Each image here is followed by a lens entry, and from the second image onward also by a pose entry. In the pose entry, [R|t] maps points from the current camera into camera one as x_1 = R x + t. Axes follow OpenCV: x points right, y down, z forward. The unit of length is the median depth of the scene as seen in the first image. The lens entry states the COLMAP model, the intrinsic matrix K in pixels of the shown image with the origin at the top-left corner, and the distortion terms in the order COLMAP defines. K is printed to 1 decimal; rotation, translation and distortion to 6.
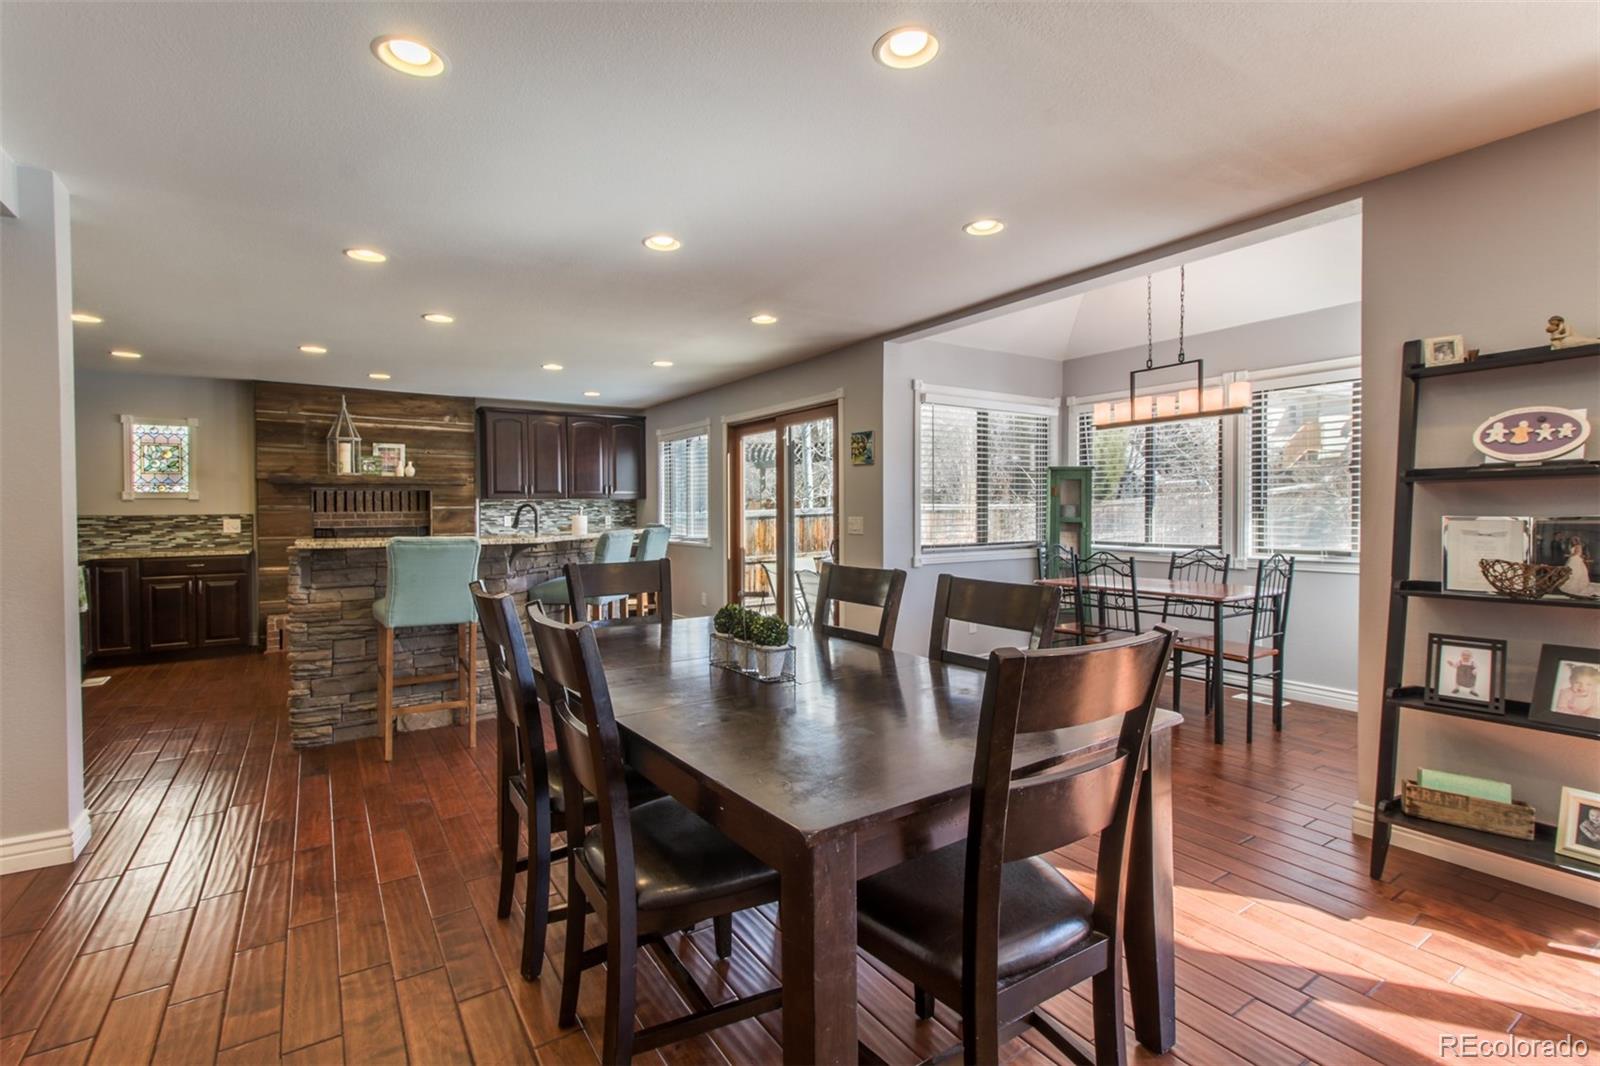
lens RADIAL K [[735.2, 0, 798.6], [0, 735.2, 518.5], [0, 0, 1]] dist [0.009303, -0.000128]
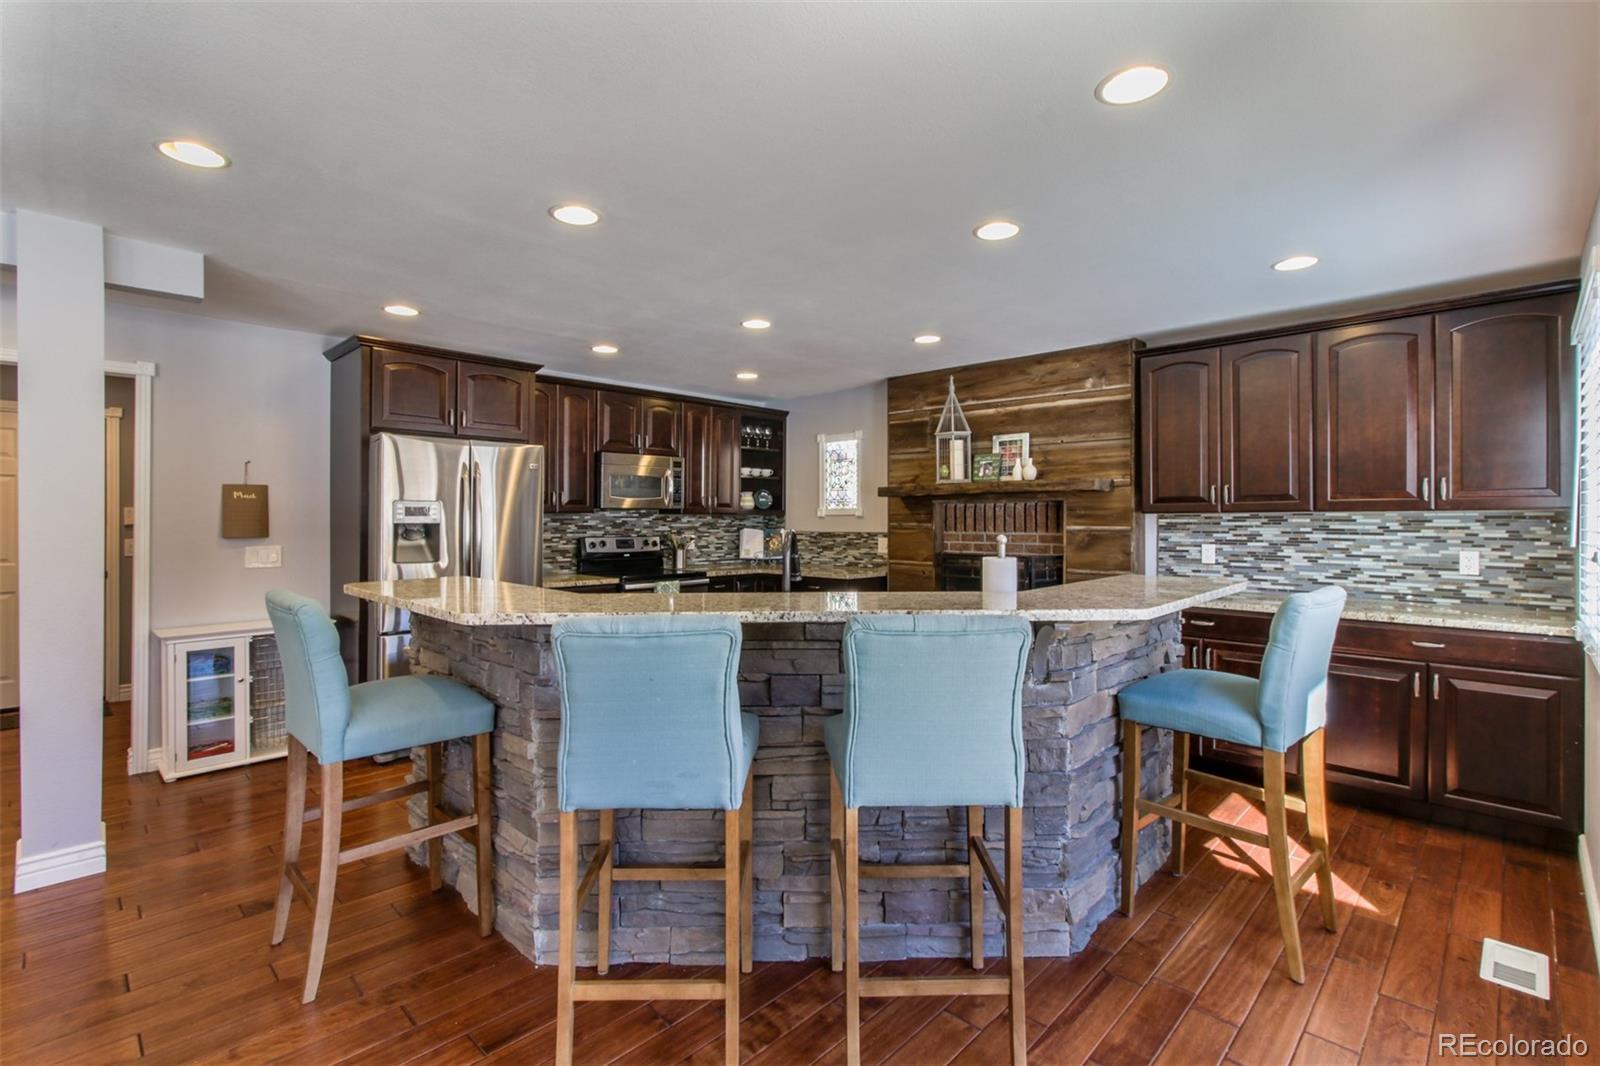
lens RADIAL K [[735.2, 0, 791.6], [0, 735.2, 521.9], [0, 0, 1]] dist [0.009303, -0.000128]
pose [[0.203126, 0.010016, -0.979101, 0.084684], [-0.013442, 0.999882, 0.007440, -0.023910], [0.979060, 0.011650, 0.203236, 0.718635]]
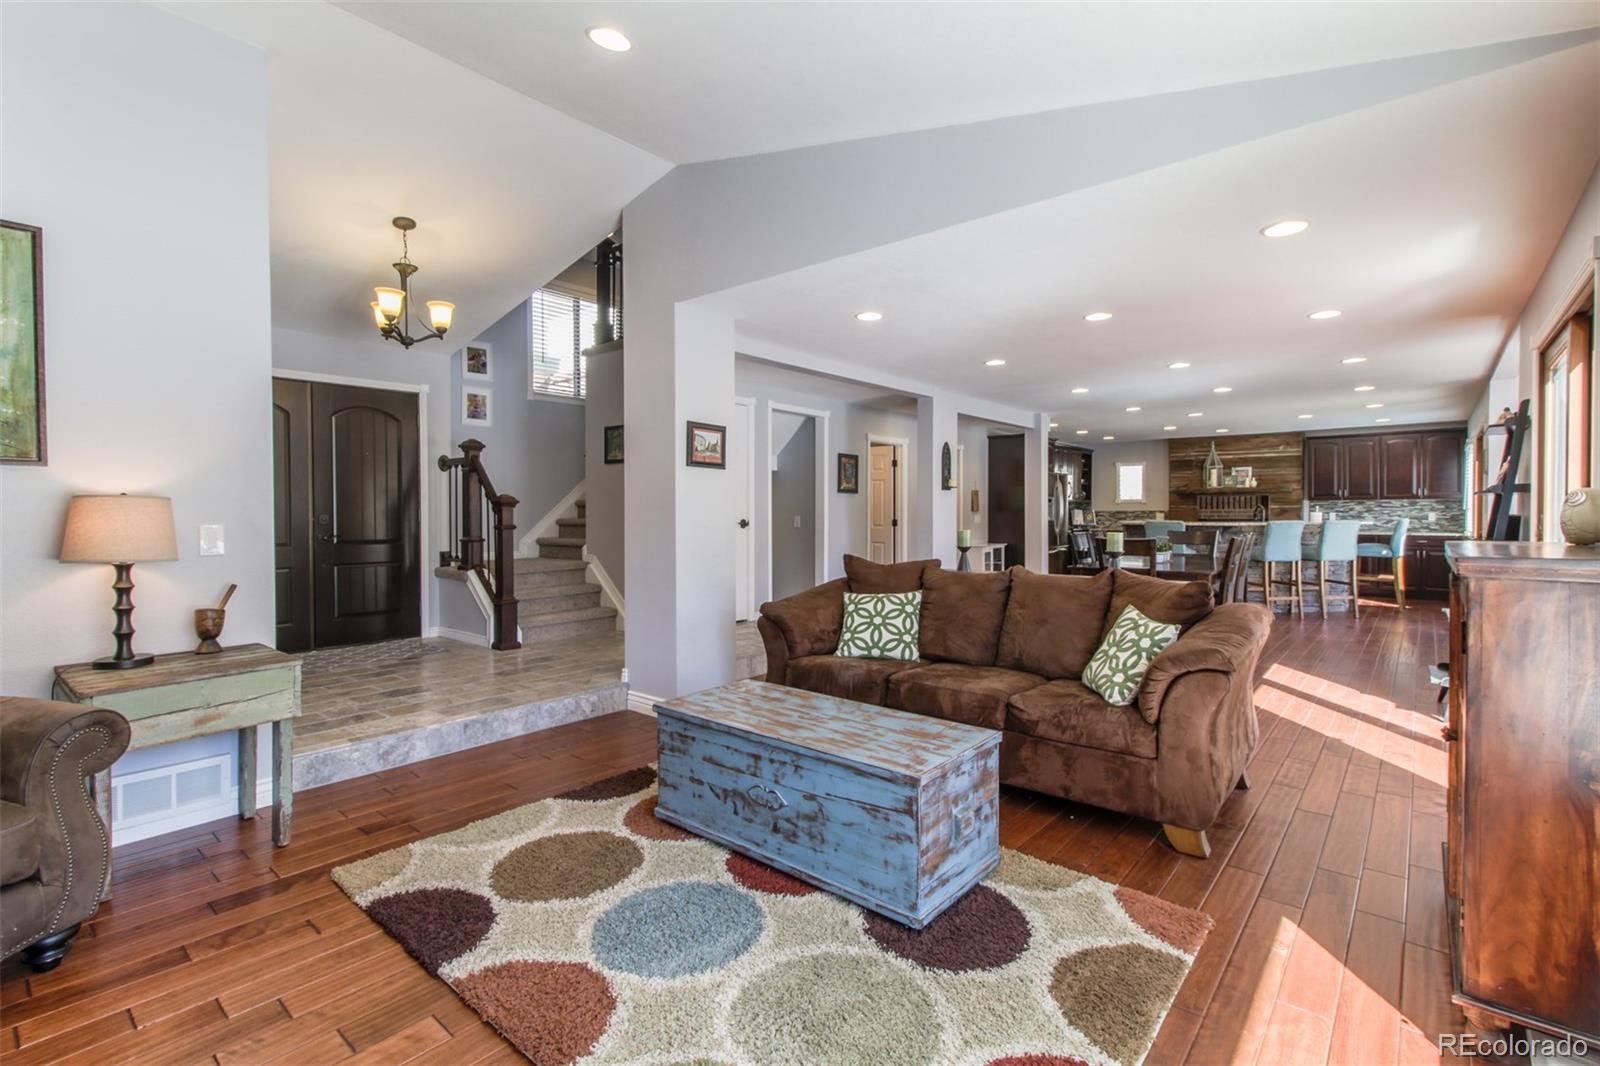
lens RADIAL K [[735.2, 0, 793.5], [0, 735.2, 521.1], [0, 0, 1]] dist [0.009303, -0.000128]
pose [[0.269511, 0.018016, -0.962829, 0.802982], [-0.010092, 0.999823, 0.015884, 0.000945], [0.962944, 0.005436, 0.269645, -0.413754]]
